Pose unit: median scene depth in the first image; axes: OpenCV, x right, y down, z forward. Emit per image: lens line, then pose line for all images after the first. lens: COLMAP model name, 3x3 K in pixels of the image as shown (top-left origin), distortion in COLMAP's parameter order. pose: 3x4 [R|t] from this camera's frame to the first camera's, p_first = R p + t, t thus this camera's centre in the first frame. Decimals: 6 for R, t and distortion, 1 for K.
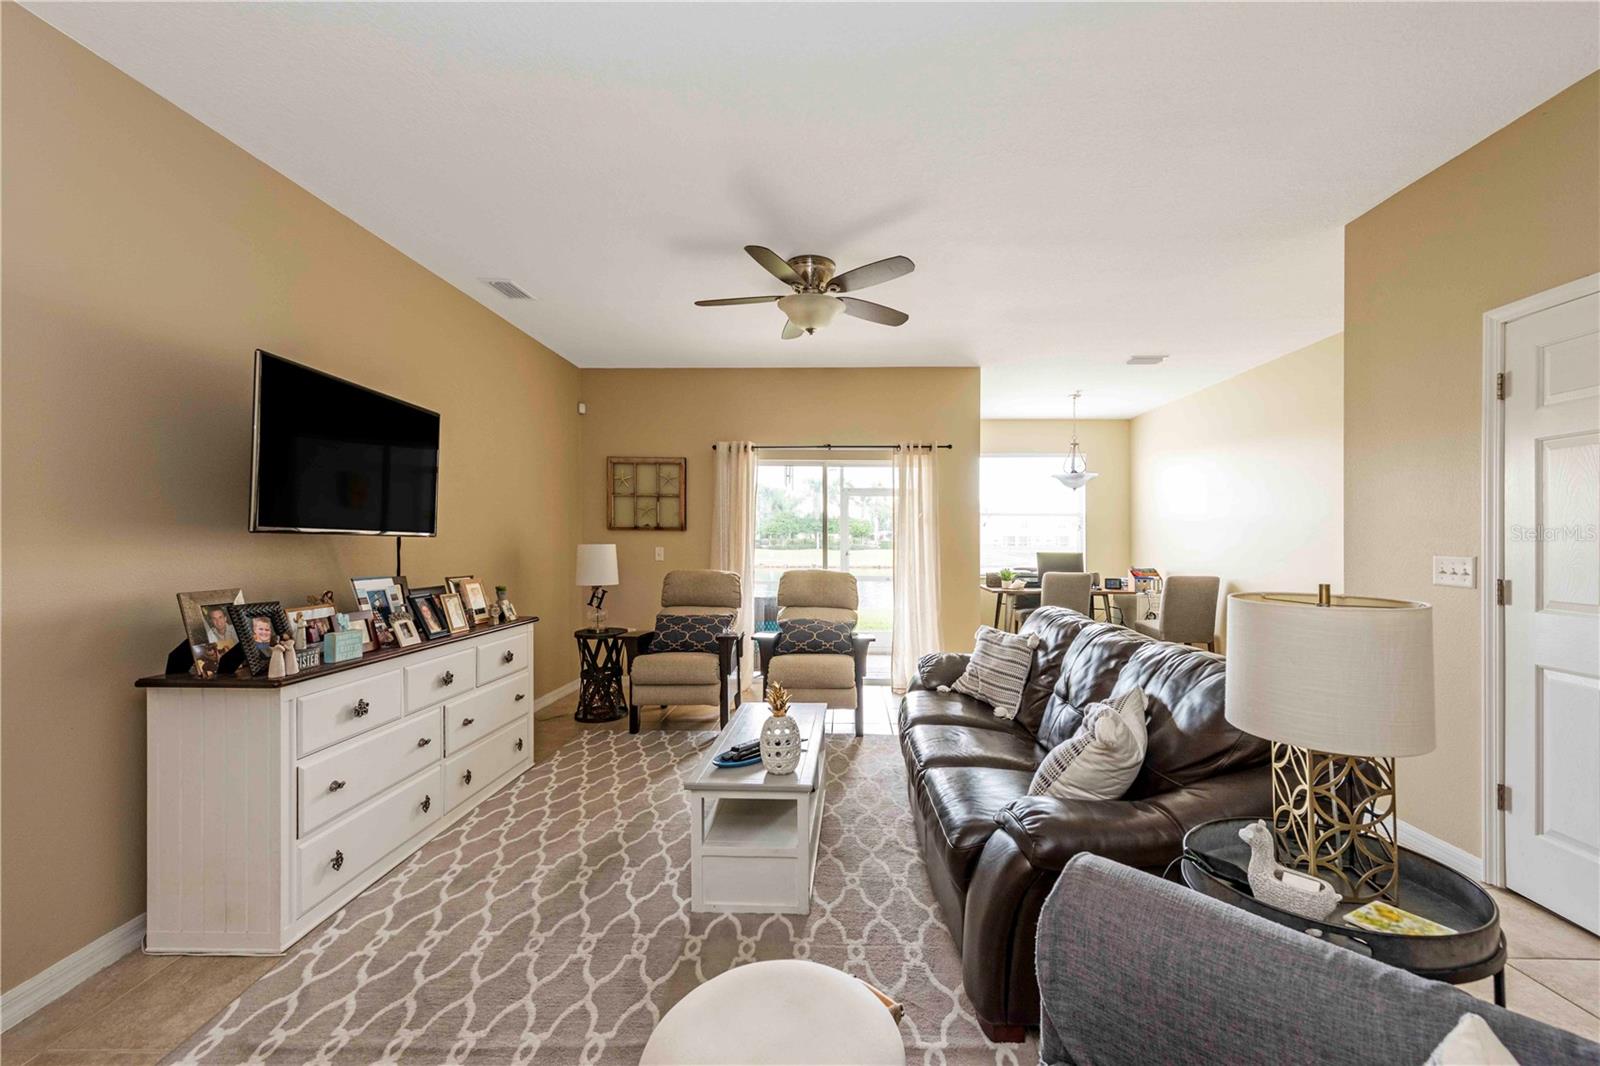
lens RADIAL K [[617.7, 0, 793.2], [0, 617.7, 527.6], [0, 0, 1]] dist [0.016782, -0.003268]
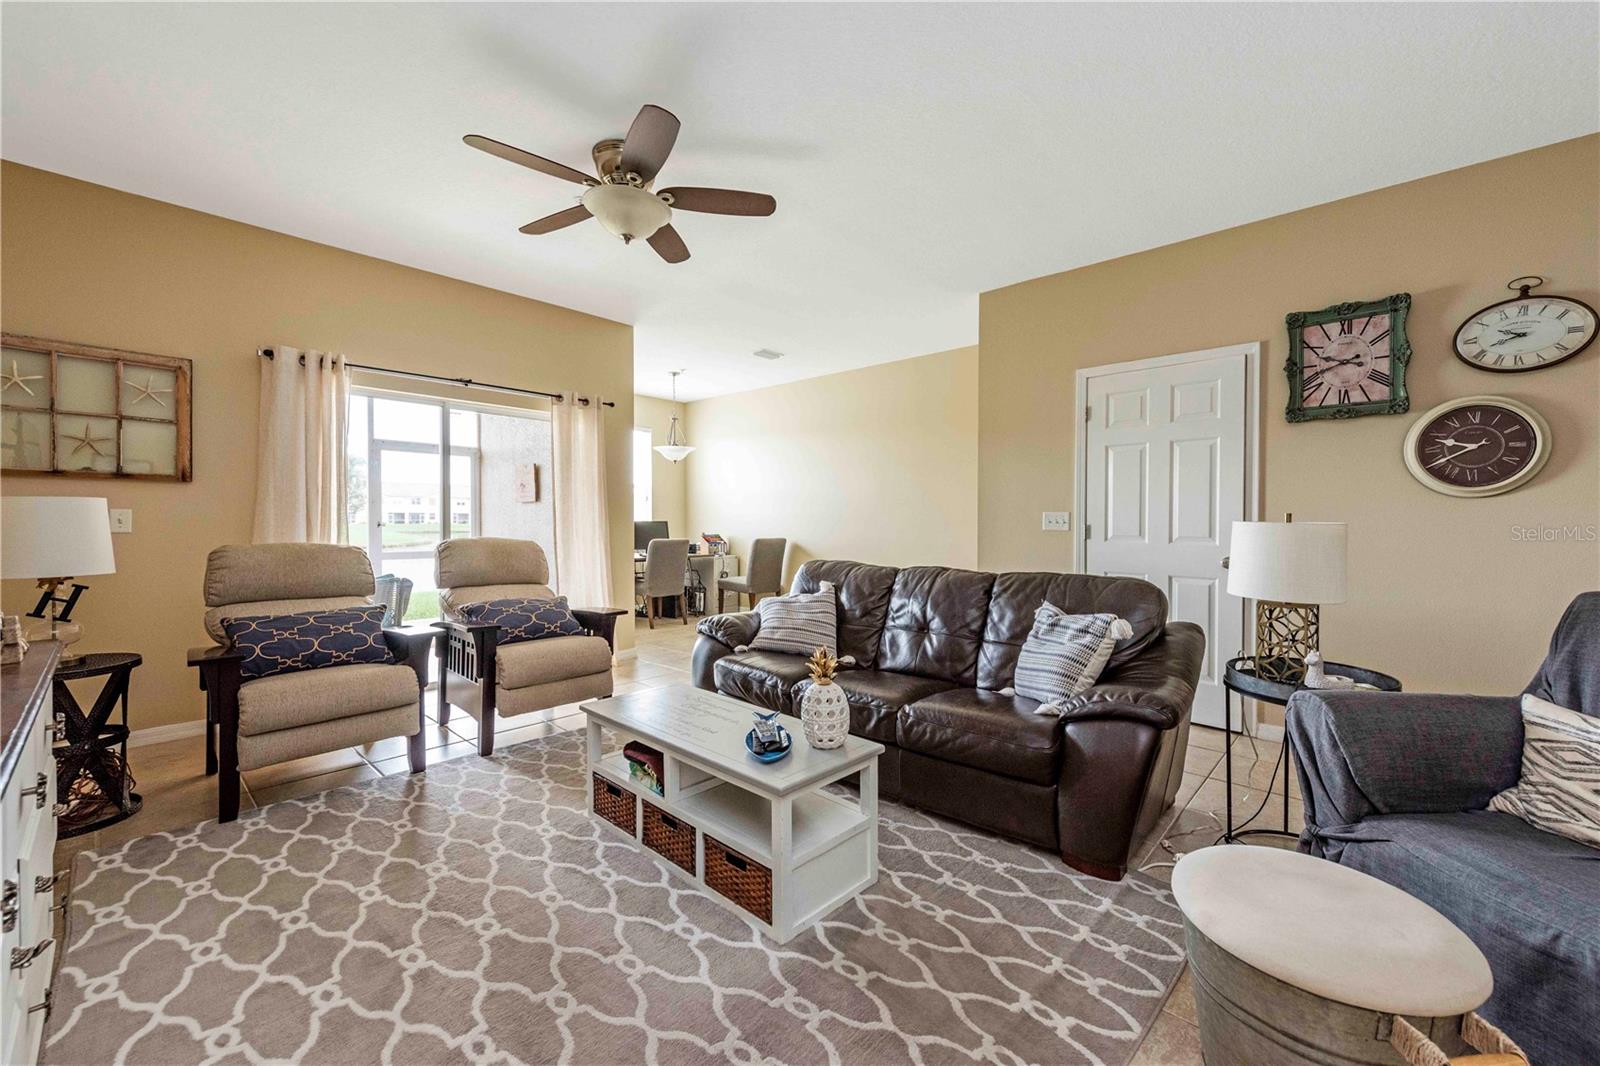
lens RADIAL K [[617.7, 0, 793.2], [0, 617.7, 527.6], [0, 0, 1]] dist [0.016782, -0.003268]
pose [[0.664321, -0.008843, 0.747395, -0.310605], [-0.021126, 0.999308, 0.030601, 0.023621], [-0.747149, -0.036119, 0.663675, 0.198697]]
